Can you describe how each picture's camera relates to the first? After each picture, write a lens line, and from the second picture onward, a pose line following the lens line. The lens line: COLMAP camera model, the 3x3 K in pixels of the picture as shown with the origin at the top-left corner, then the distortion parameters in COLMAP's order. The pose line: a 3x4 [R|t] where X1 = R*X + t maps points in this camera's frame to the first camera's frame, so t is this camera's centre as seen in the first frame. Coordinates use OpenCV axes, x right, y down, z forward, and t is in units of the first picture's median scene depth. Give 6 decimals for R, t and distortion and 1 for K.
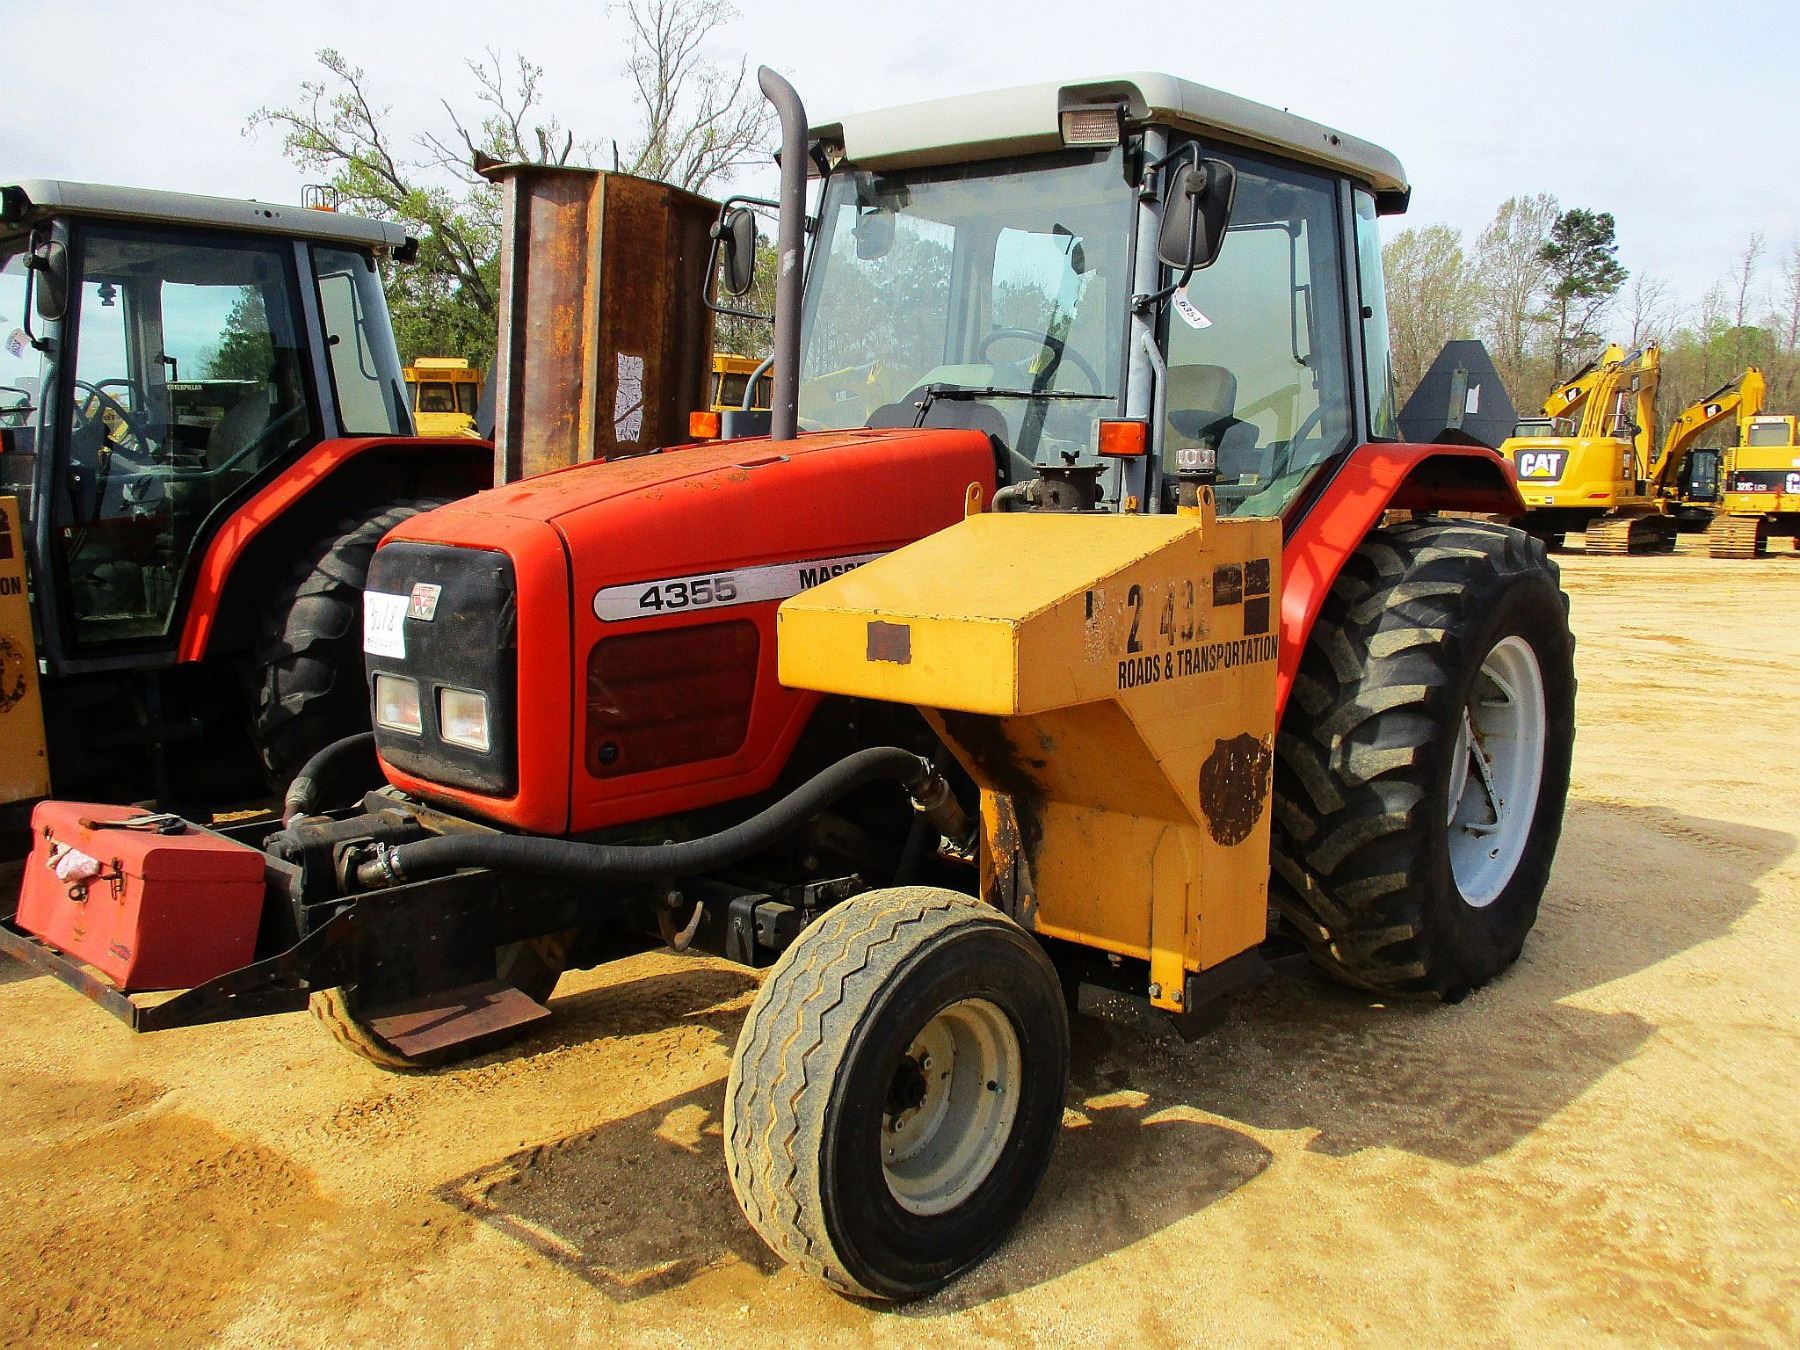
lens RADIAL K [[1460.5, 0, 900.0], [0, 1460.5, 675.0], [0, 0, 1]] dist [-0.024963, 0.001528]
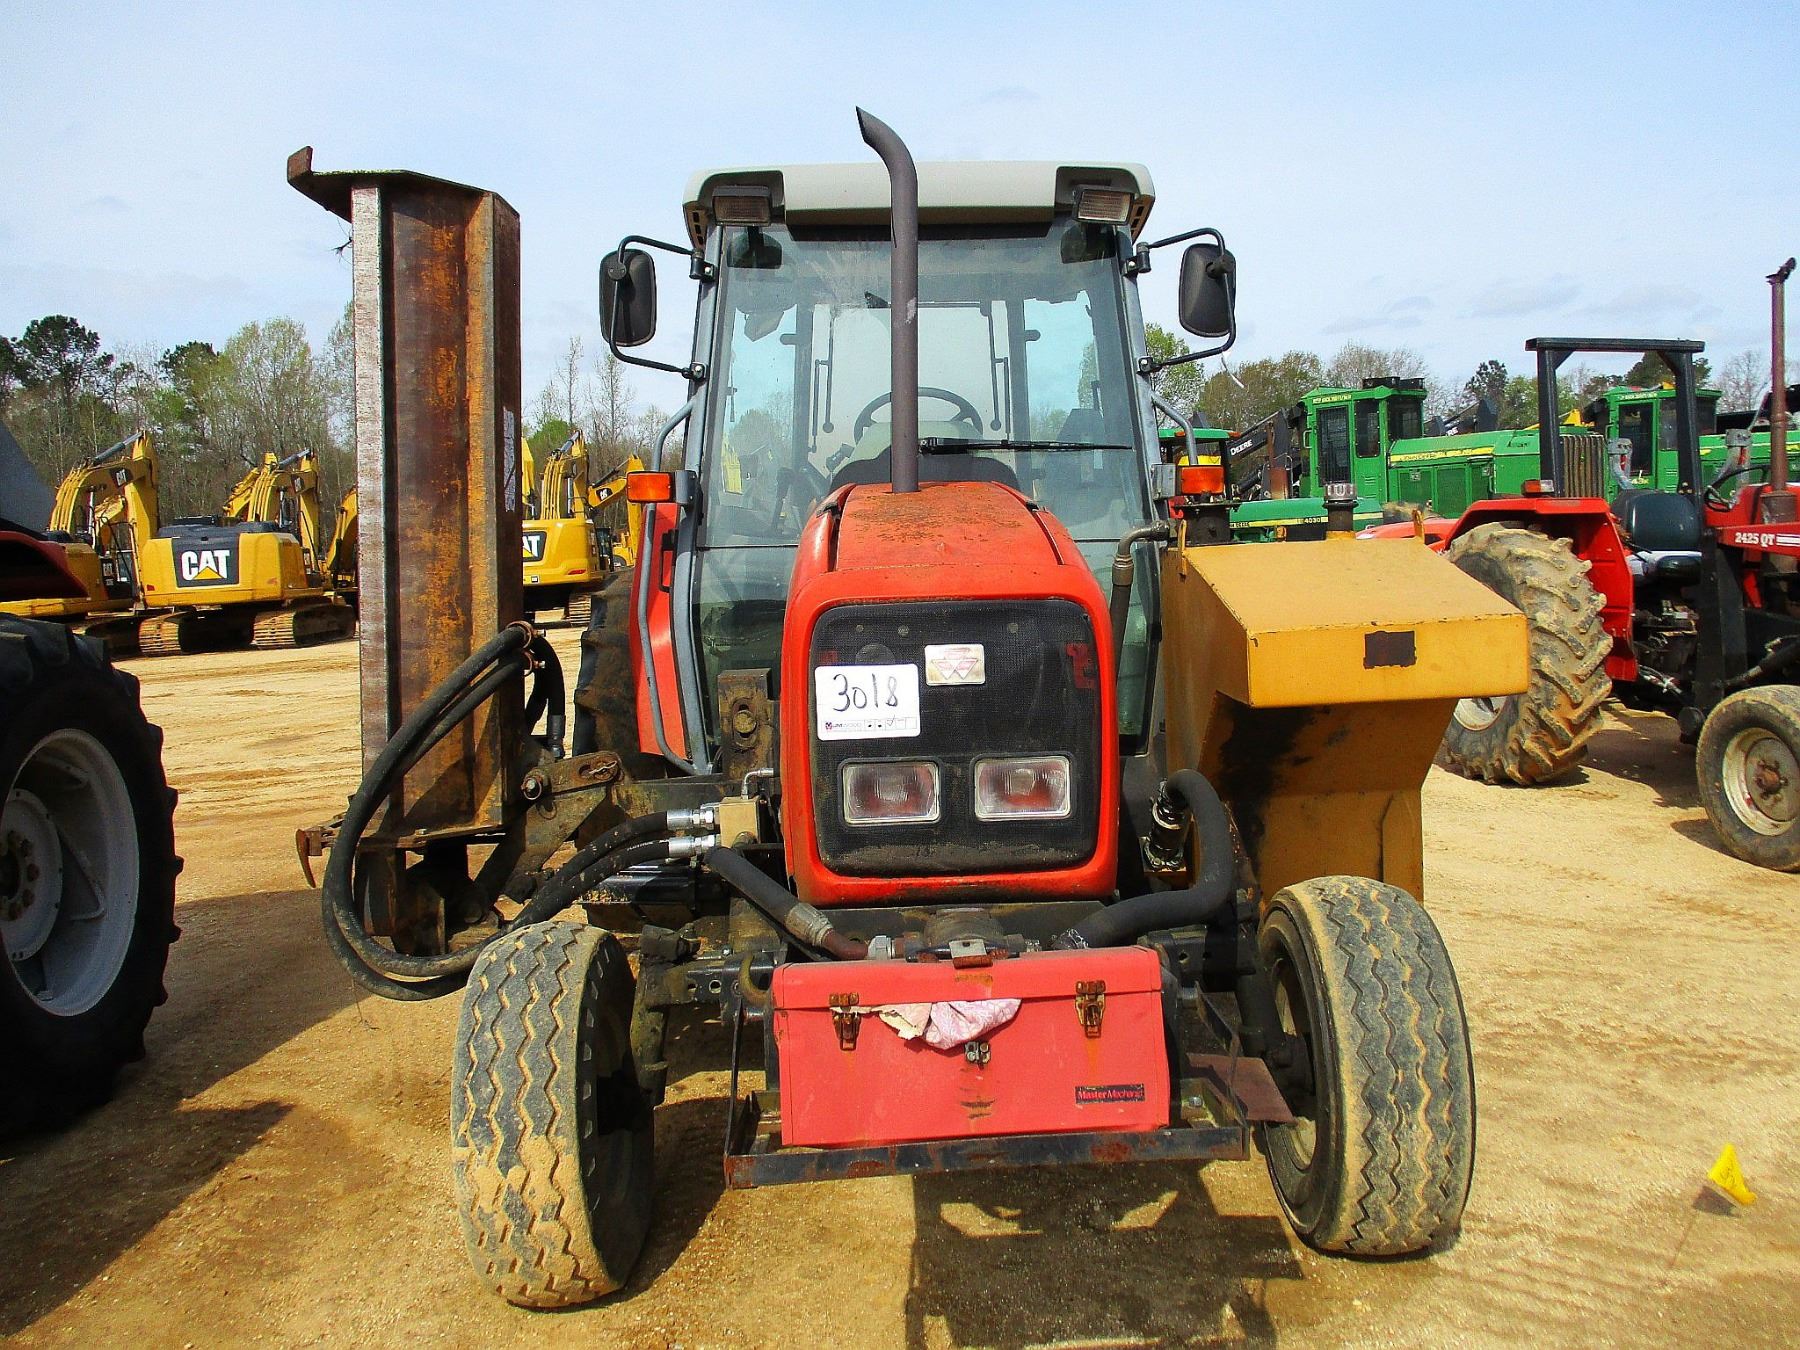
lens RADIAL K [[1484.5, 0, 863.2], [0, 1484.5, 682.4], [0, 0, 1]] dist [-0.018337, 0.008239]
pose [[0.752597, -0.104797, 0.650088, -0.854722], [0.143897, 0.989567, -0.007064, -0.037903], [-0.642566, 0.098862, 0.759826, 0.322340]]
